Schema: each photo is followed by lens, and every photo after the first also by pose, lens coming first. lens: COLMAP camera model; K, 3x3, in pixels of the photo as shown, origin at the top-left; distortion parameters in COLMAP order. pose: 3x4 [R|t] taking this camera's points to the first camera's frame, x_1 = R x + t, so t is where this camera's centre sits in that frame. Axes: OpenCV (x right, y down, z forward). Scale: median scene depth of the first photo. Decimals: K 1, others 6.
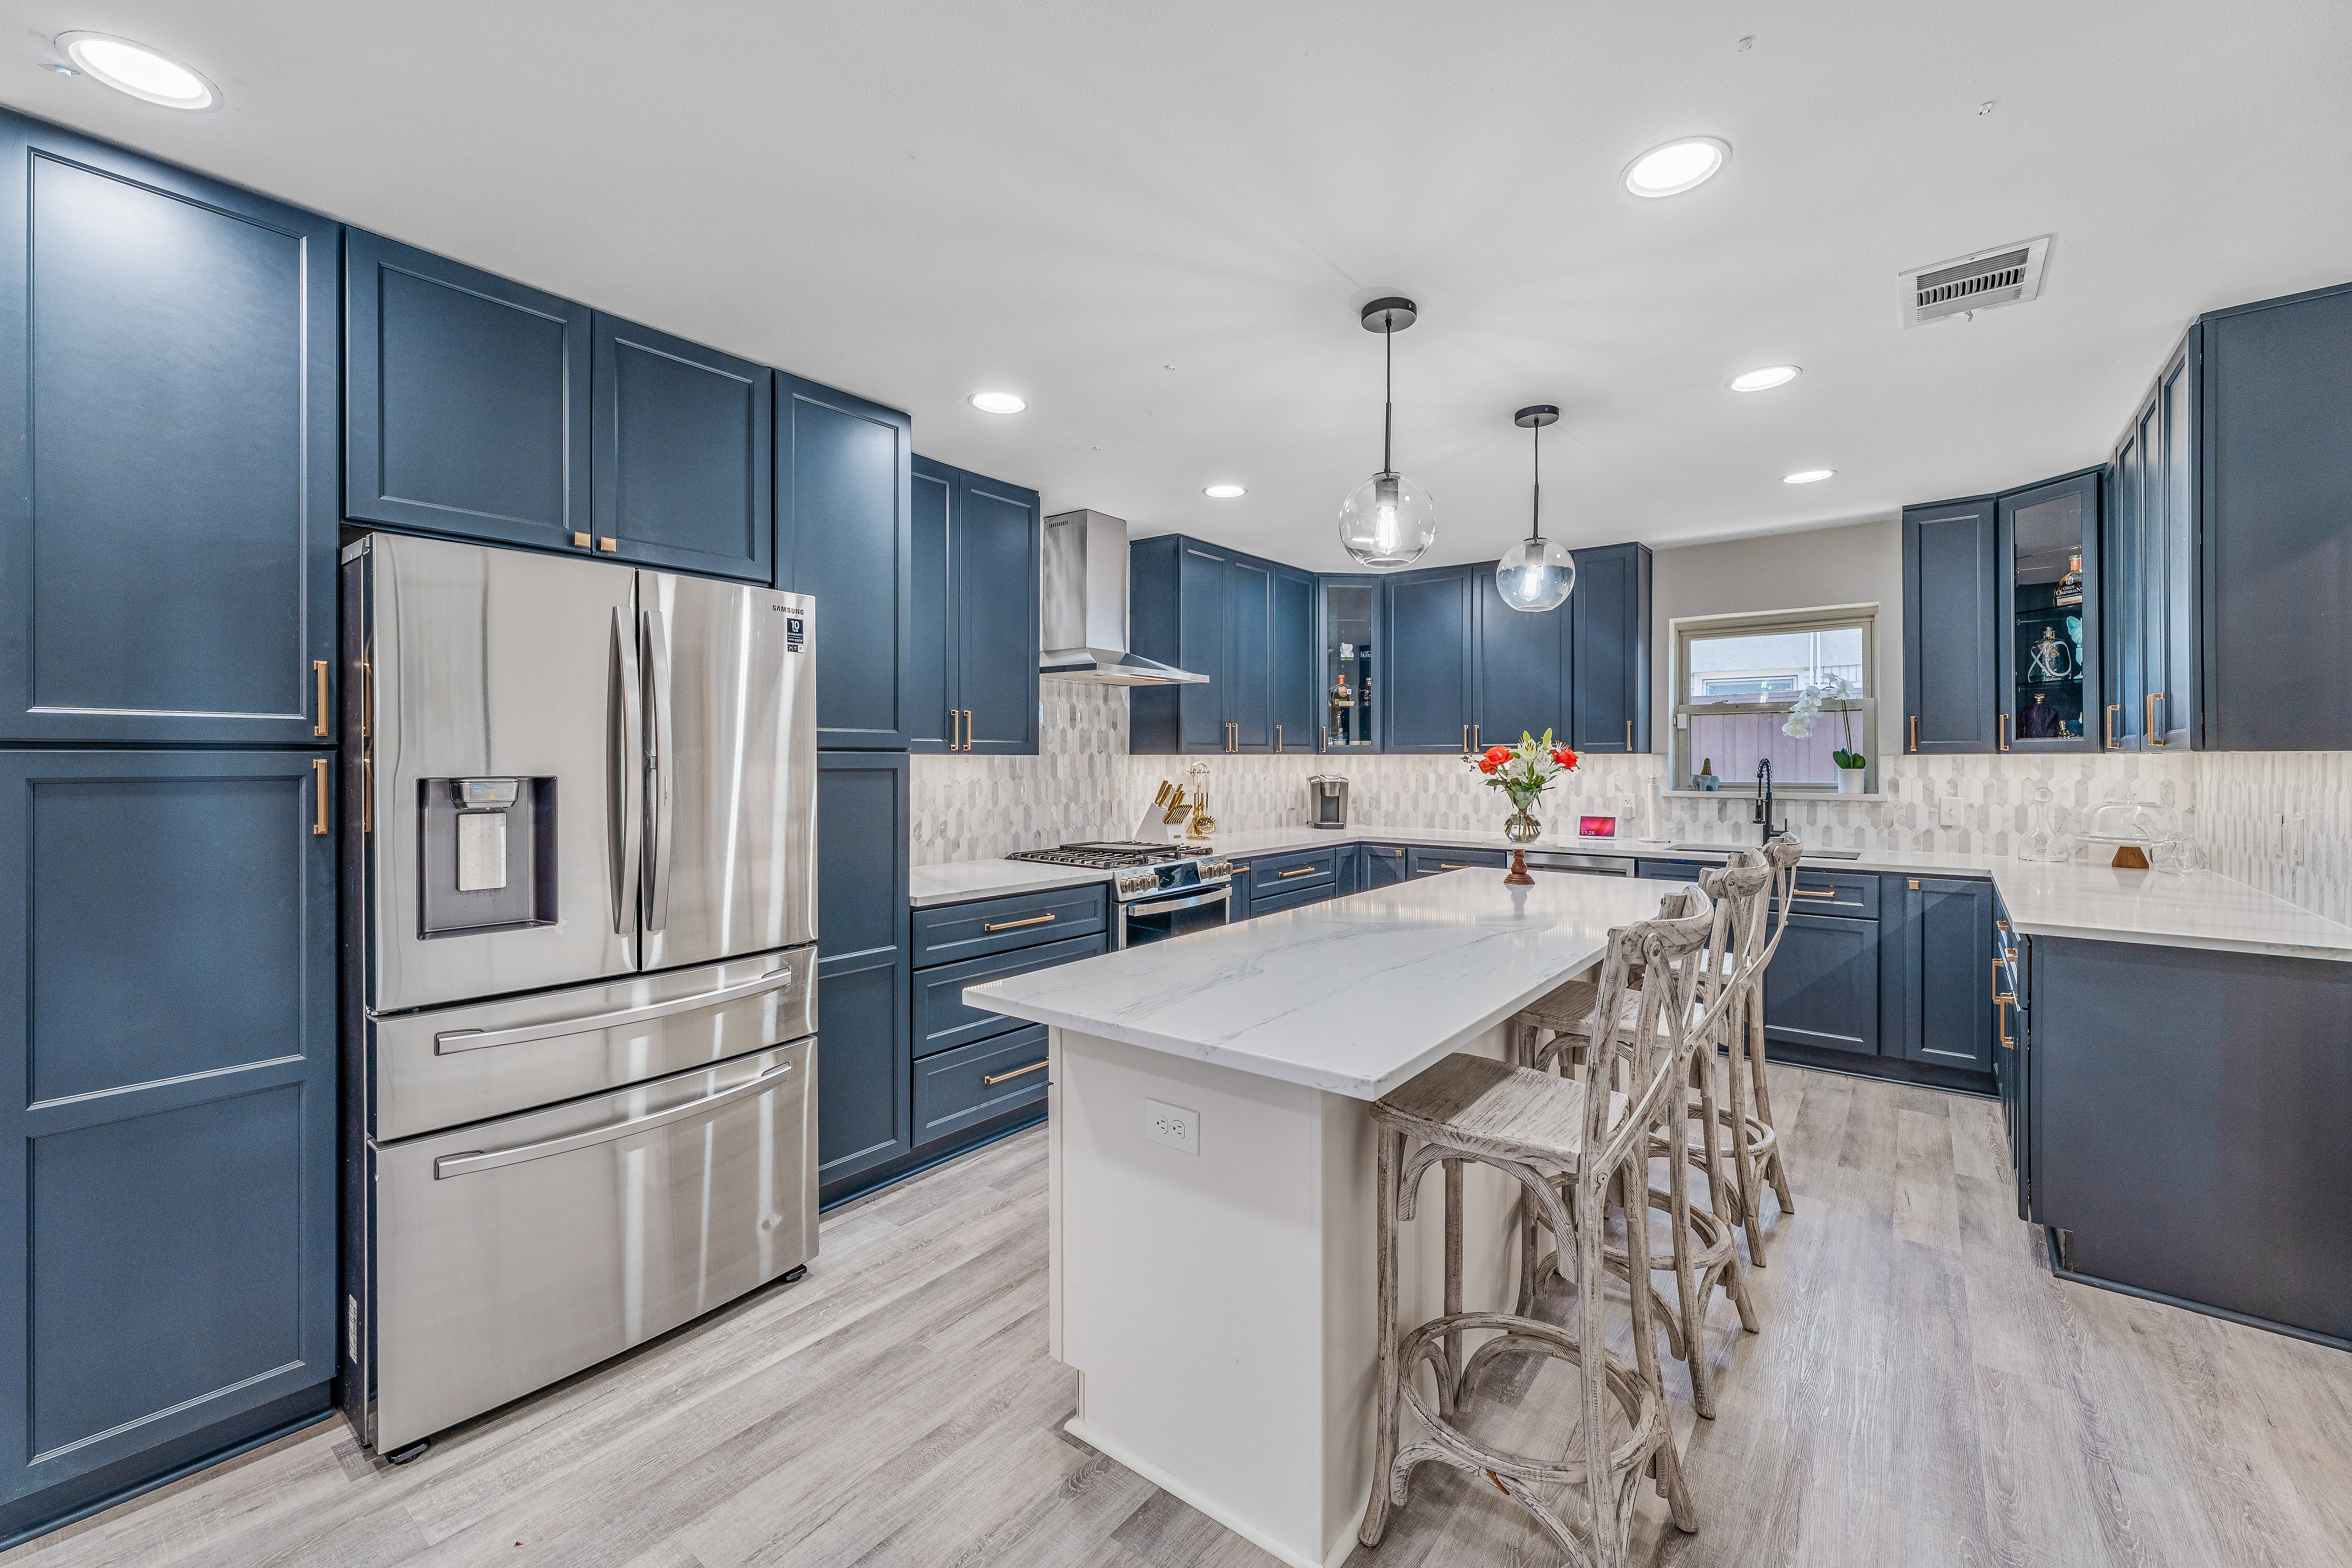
lens RADIAL K [[955.5, 0, 1180.9], [0, 955.5, 754.7], [0, 0, 1]] dist [0.002846, -0.000680]
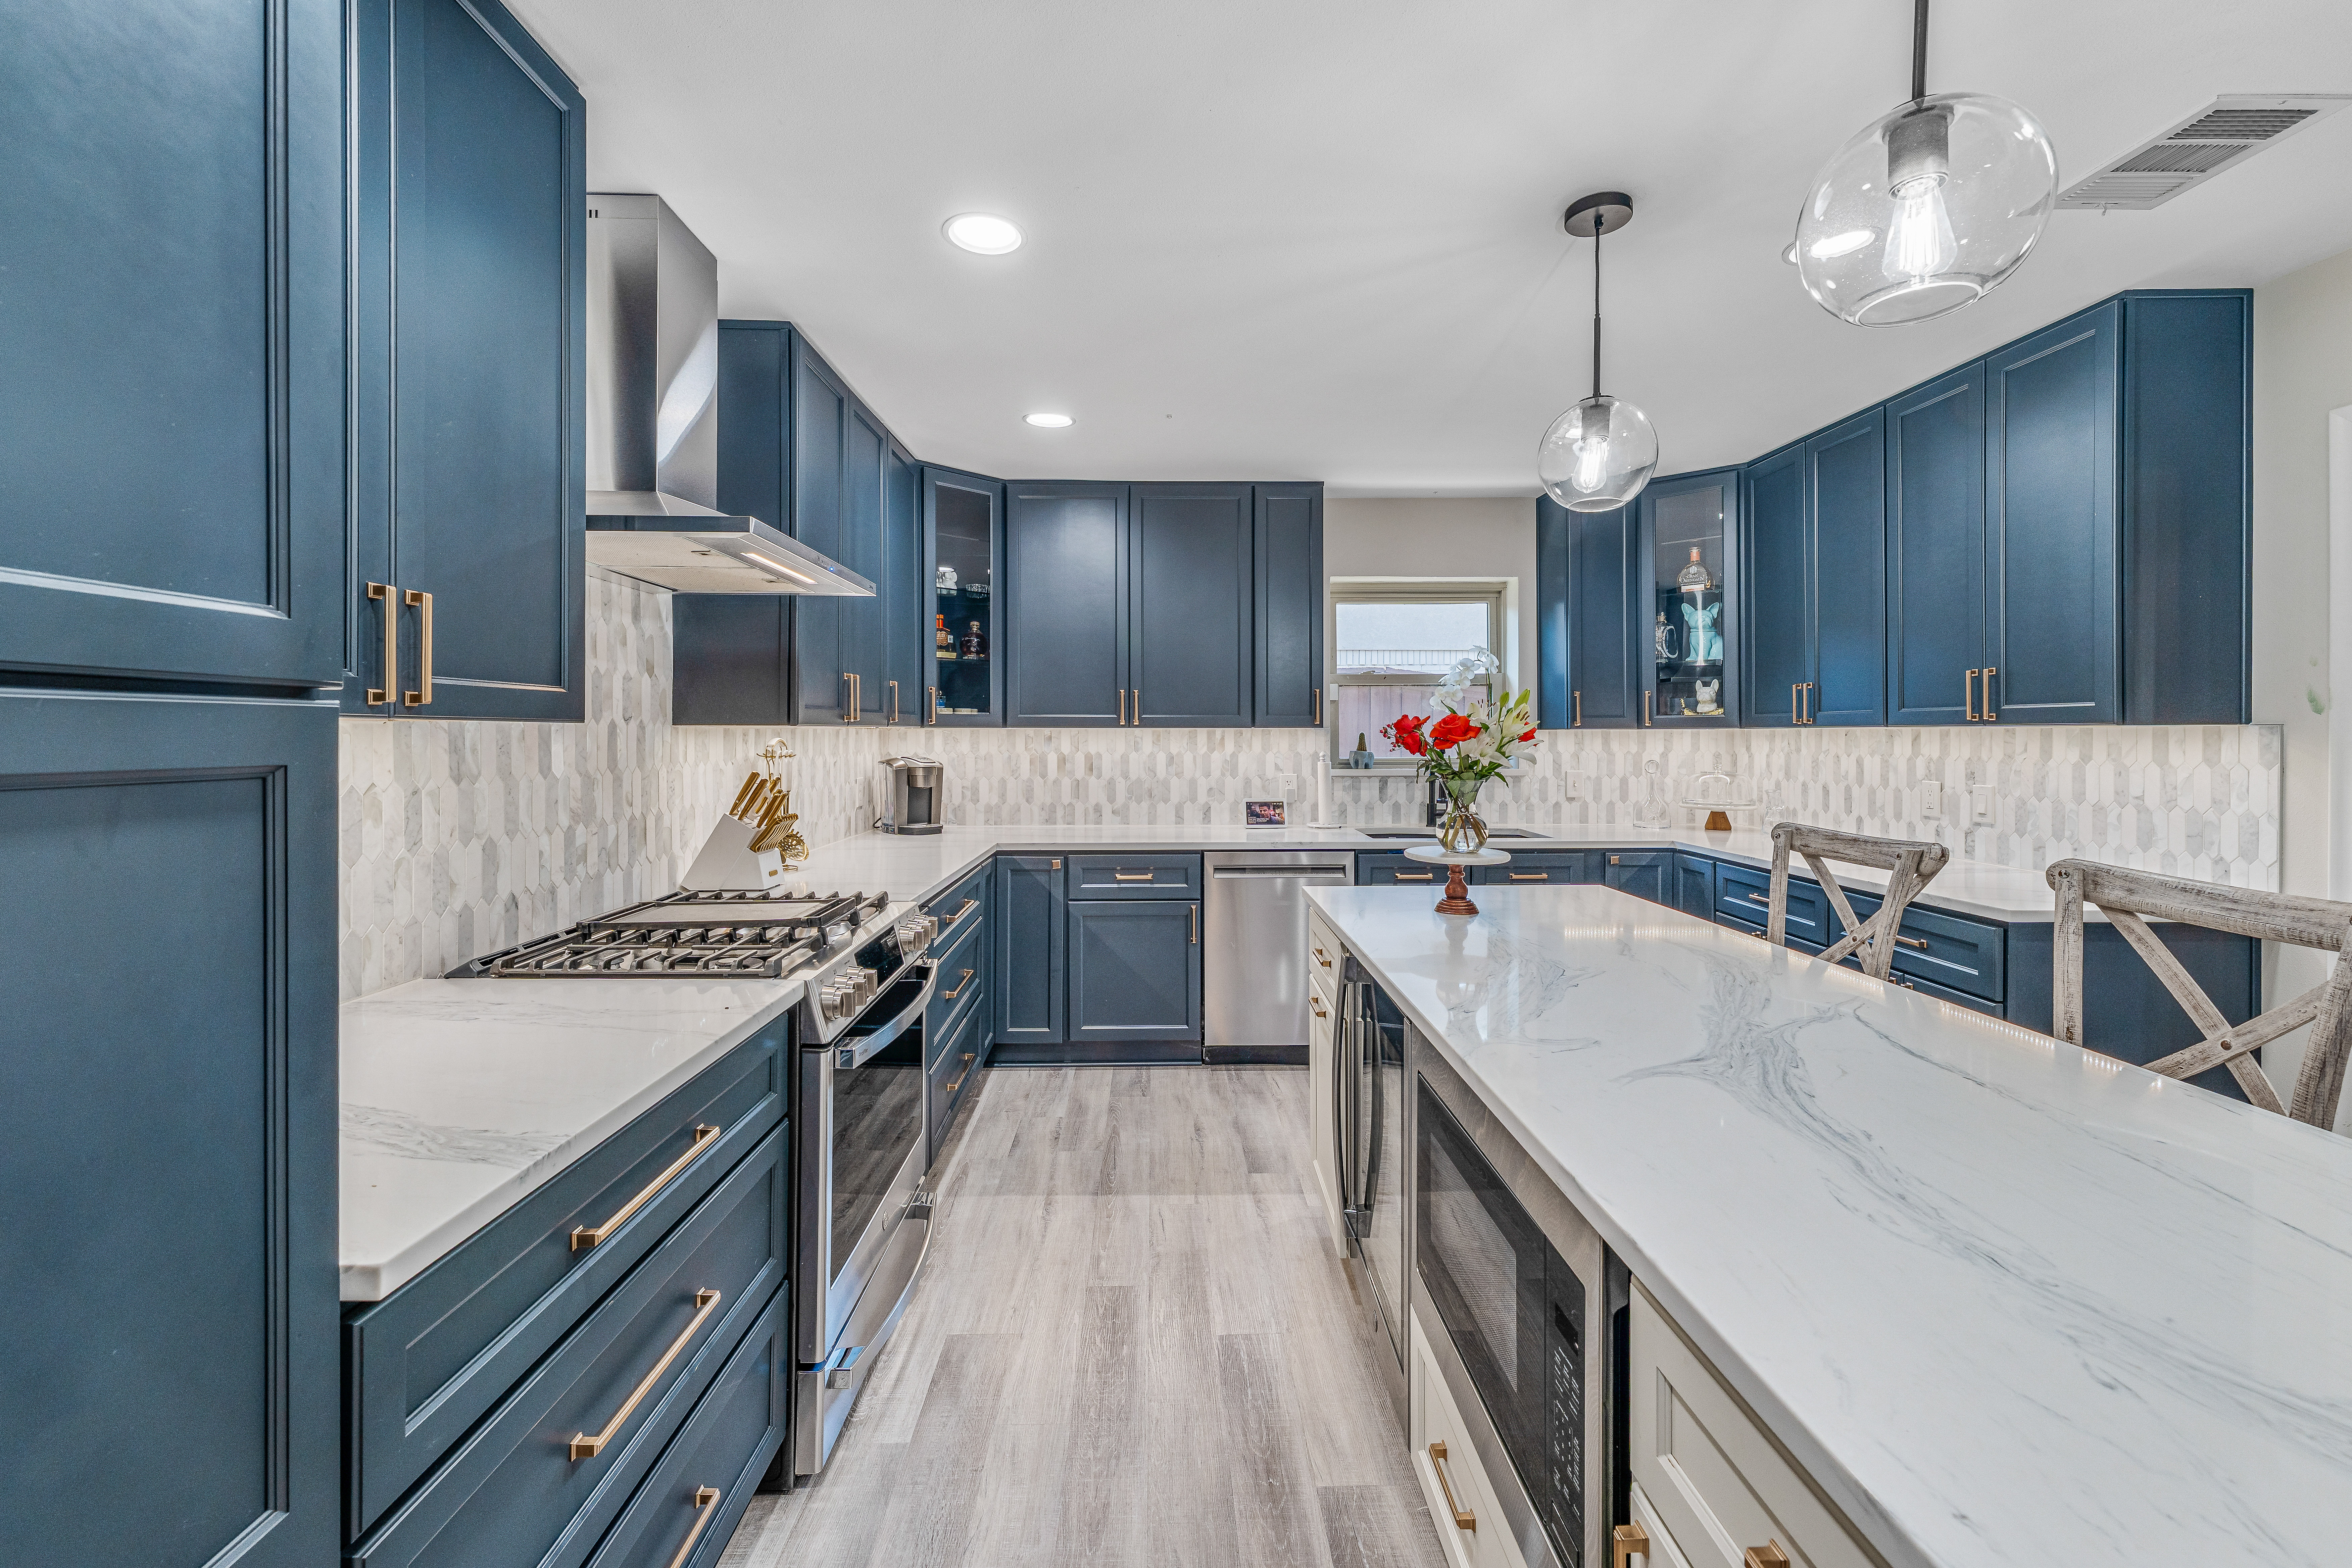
lens RADIAL K [[955.5, 0, 1166.6], [0, 955.5, 734.0], [0, 0, 1]] dist [0.002846, -0.000680]
pose [[0.782704, -0.000037, 0.622394, -0.174787], [-0.002050, 0.999994, 0.002638, 0.002913], [-0.622391, -0.003341, 0.782700, 0.428822]]
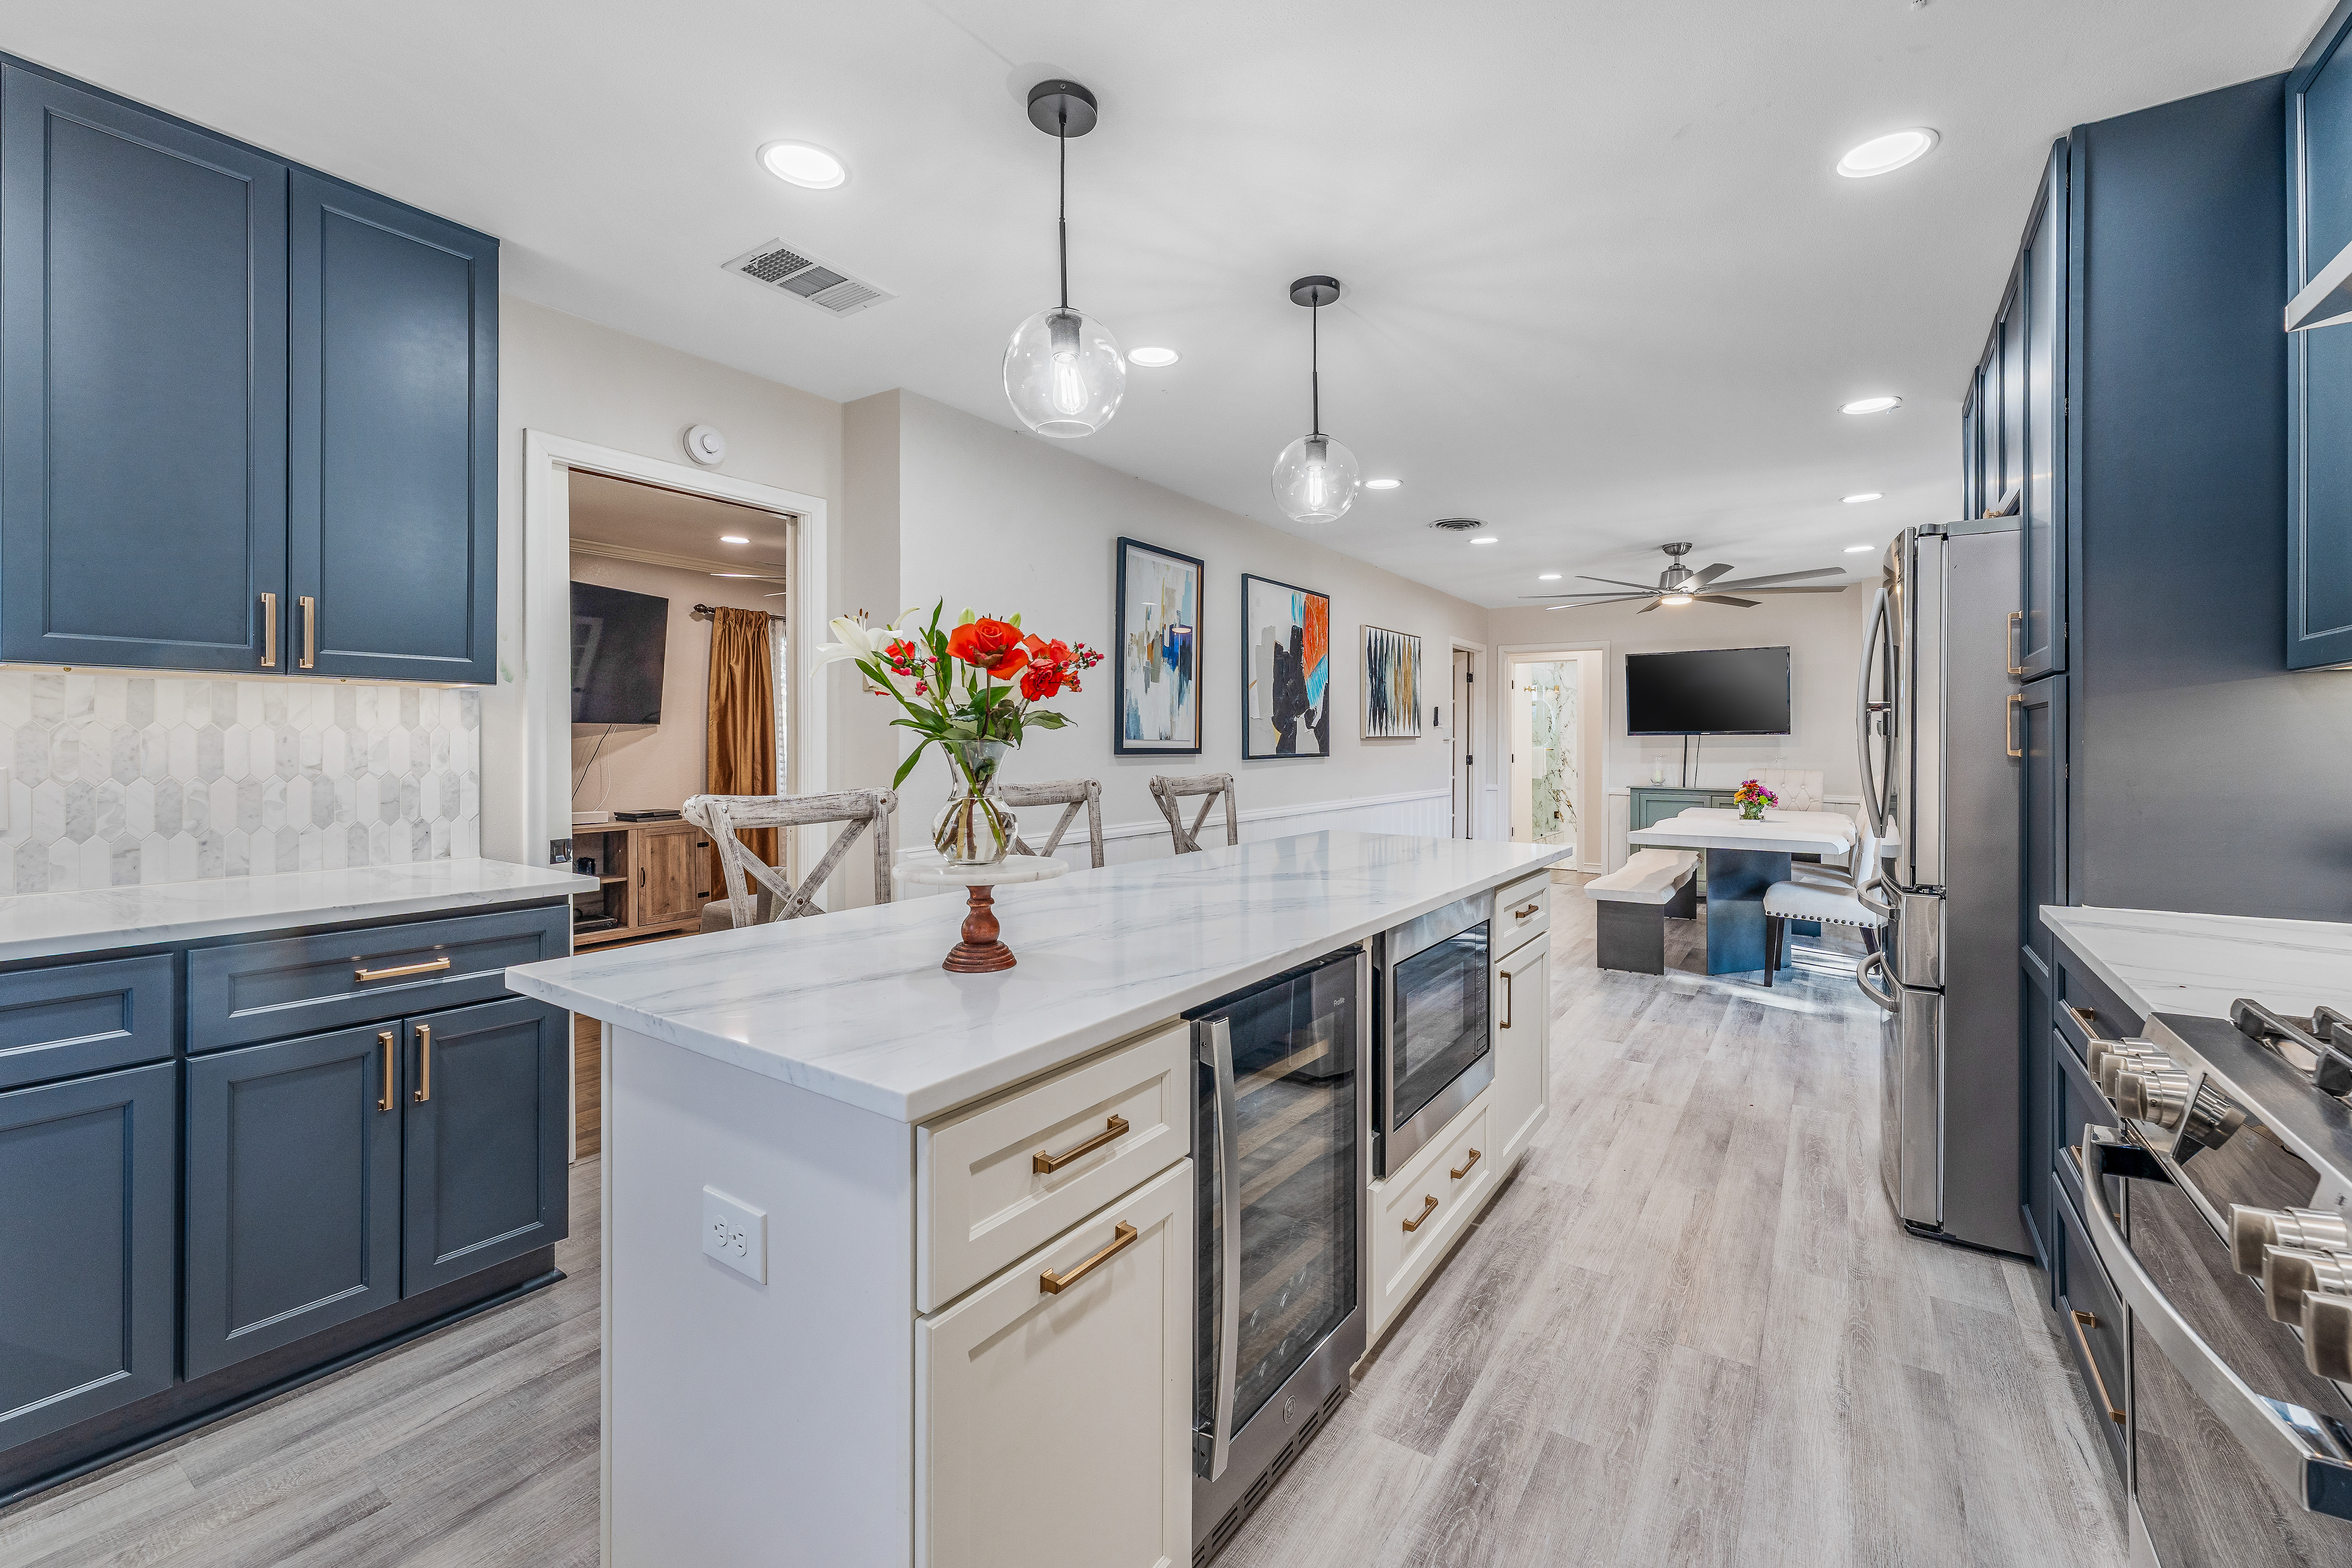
lens RADIAL K [[955.5, 0, 1195.3], [0, 955.5, 737.5], [0, 0, 1]] dist [0.002846, -0.000680]
pose [[-0.997872, -0.003449, -0.065118, 0.198231], [-0.002849, 0.999953, -0.009306, 0.028288], [0.065148, -0.009101, -0.997834, 1.010591]]
